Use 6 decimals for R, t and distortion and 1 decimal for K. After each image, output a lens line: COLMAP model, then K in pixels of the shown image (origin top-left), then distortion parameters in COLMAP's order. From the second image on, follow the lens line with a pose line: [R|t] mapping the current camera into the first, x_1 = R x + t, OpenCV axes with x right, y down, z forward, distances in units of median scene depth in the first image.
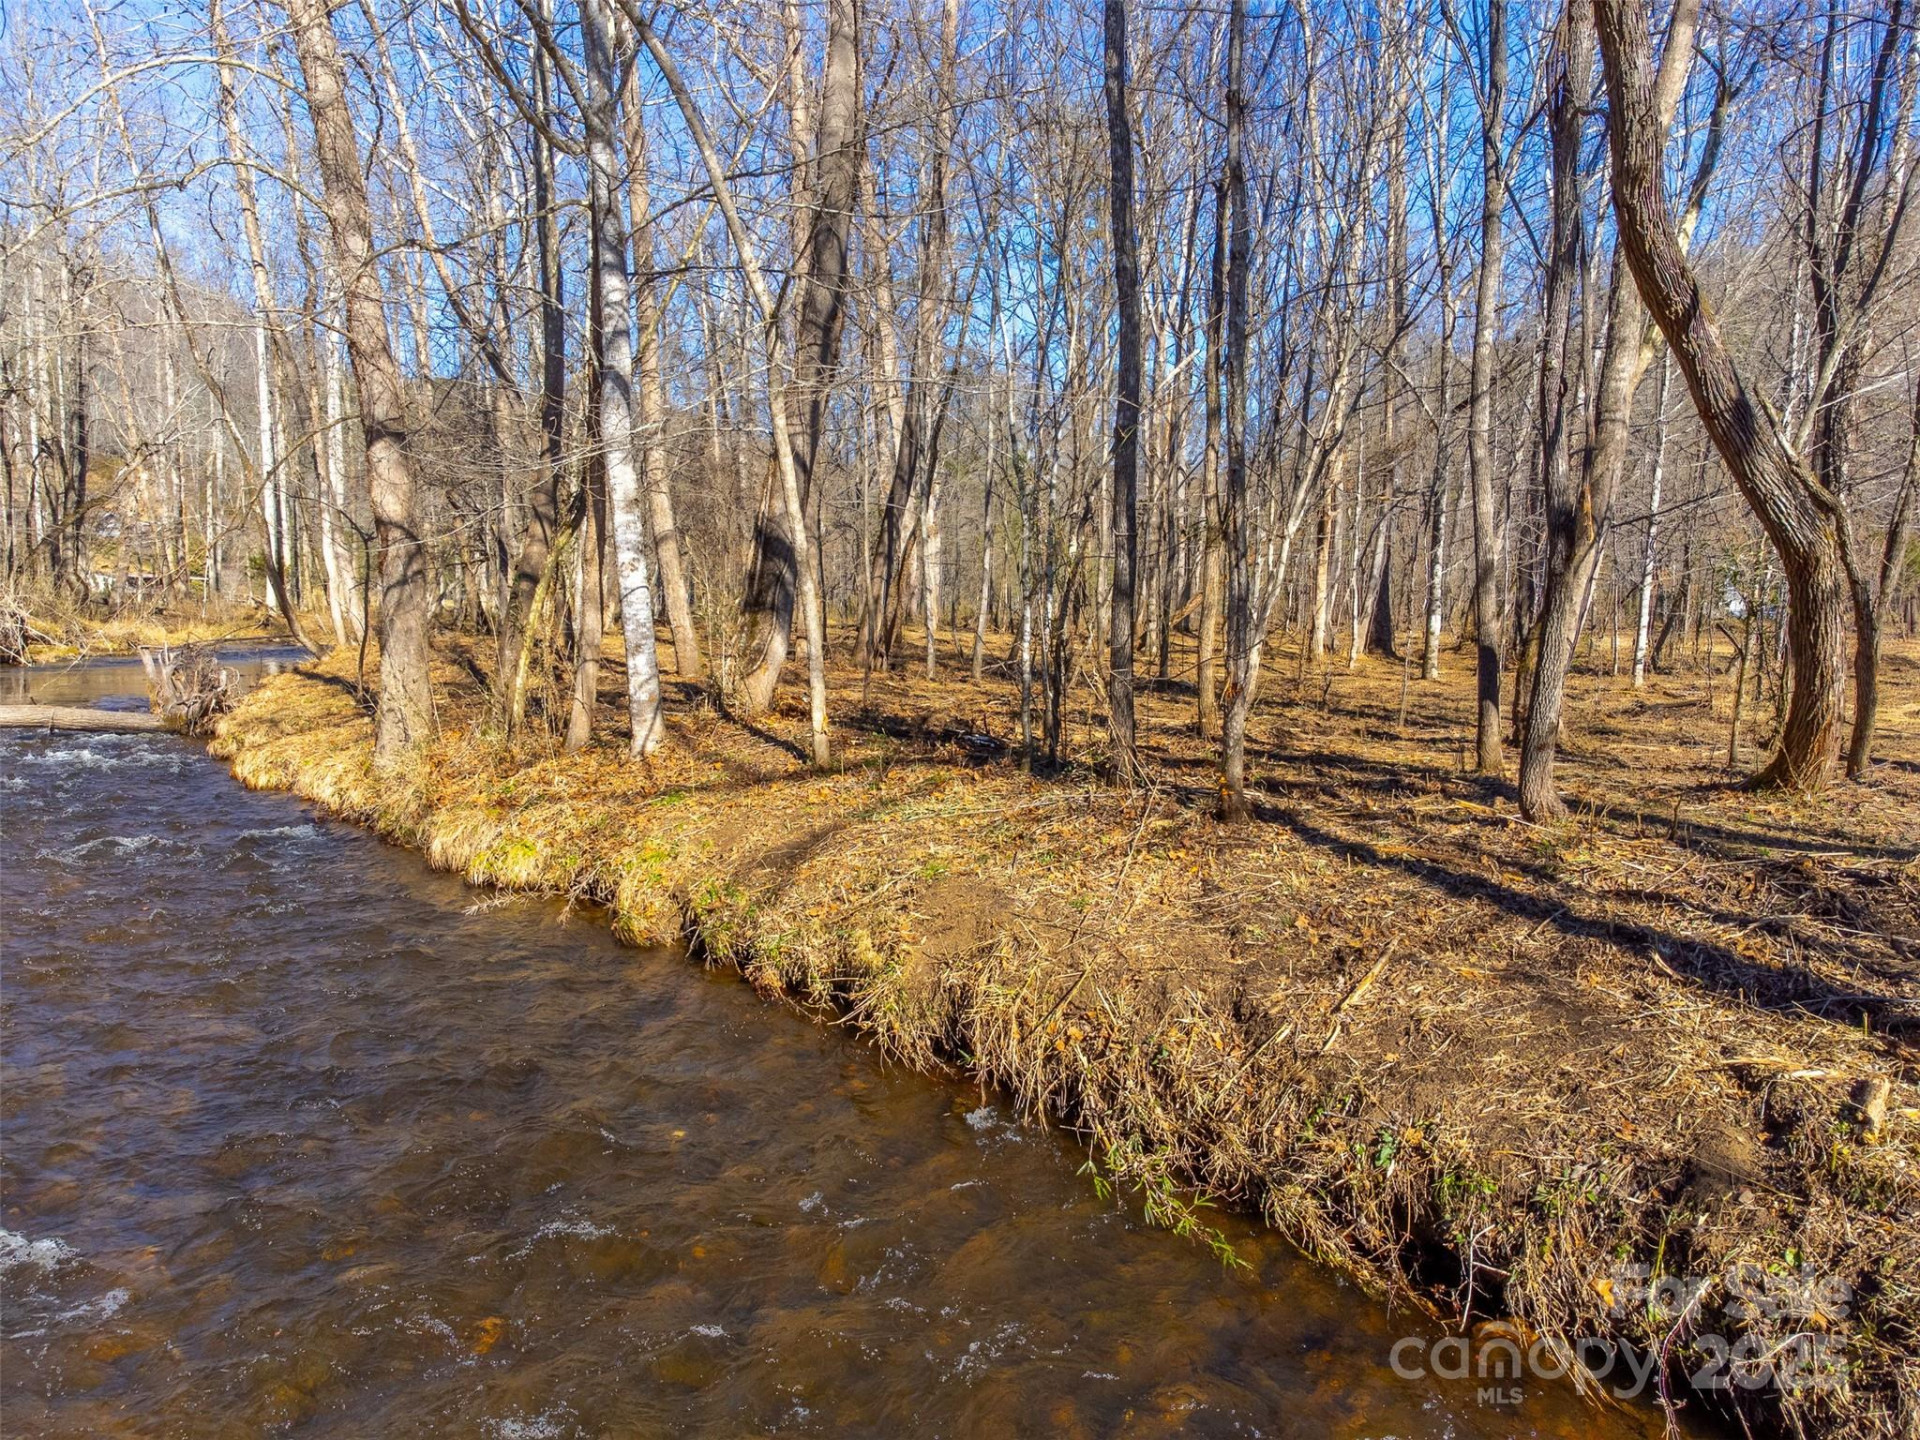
lens RADIAL K [[1417.8, 0, 967.8], [0, 1417.8, 699.7], [0, 0, 1]] dist [0.007399, 0.012762]
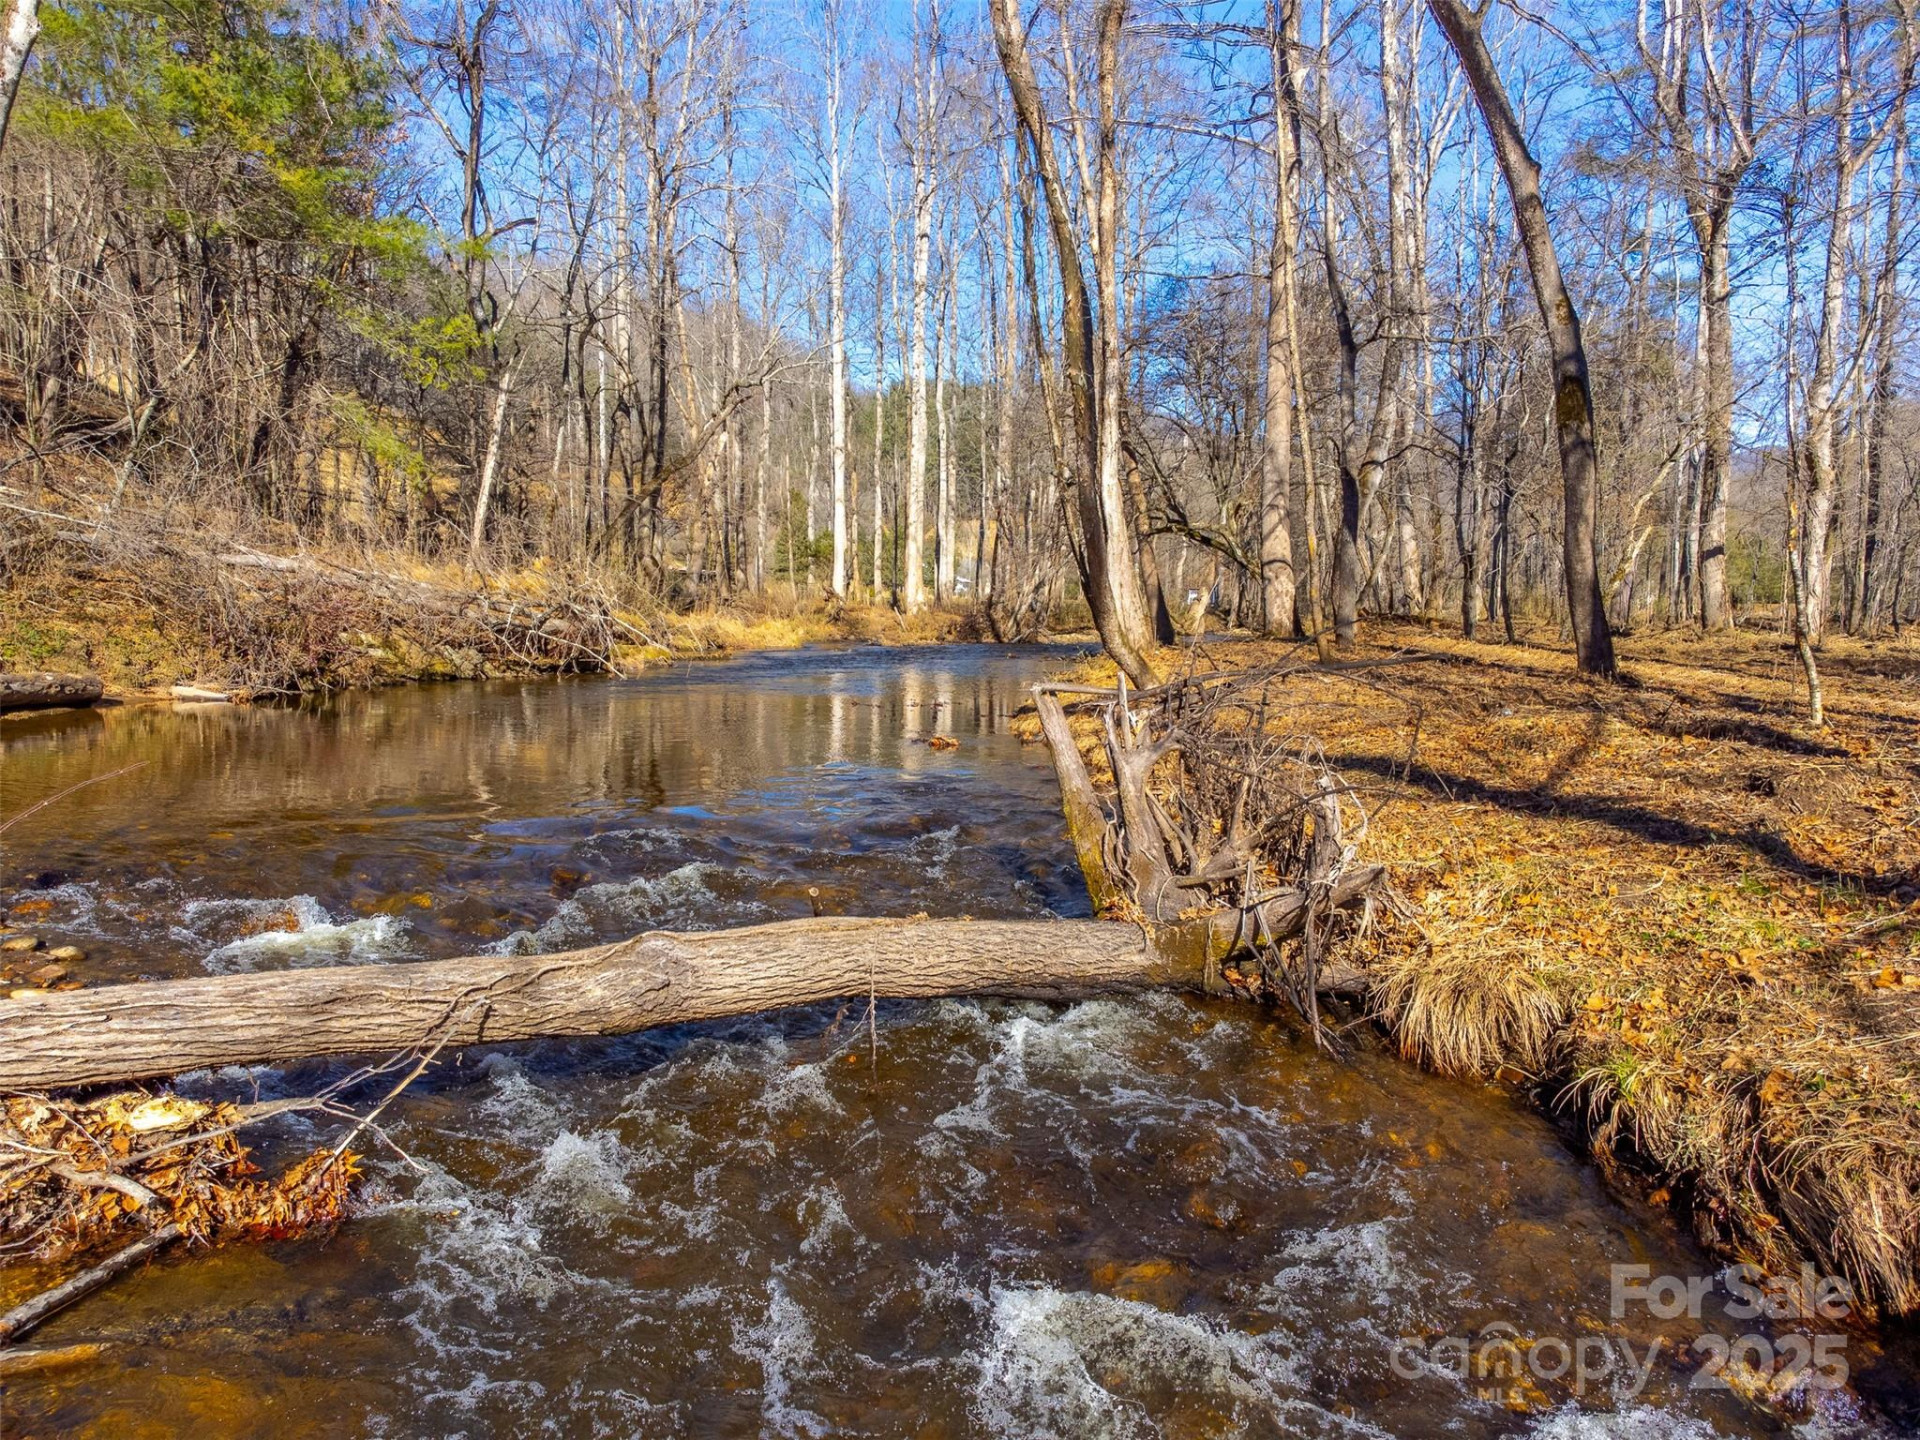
lens RADIAL K [[1417.8, 0, 951.4], [0, 1417.8, 724.0], [0, 0, 1]] dist [0.007399, 0.012762]
pose [[0.948468, 0.032848, -0.315165, -0.202092], [-0.026758, 0.999363, 0.023630, -0.015270], [0.315741, -0.013980, 0.948743, 0.278081]]
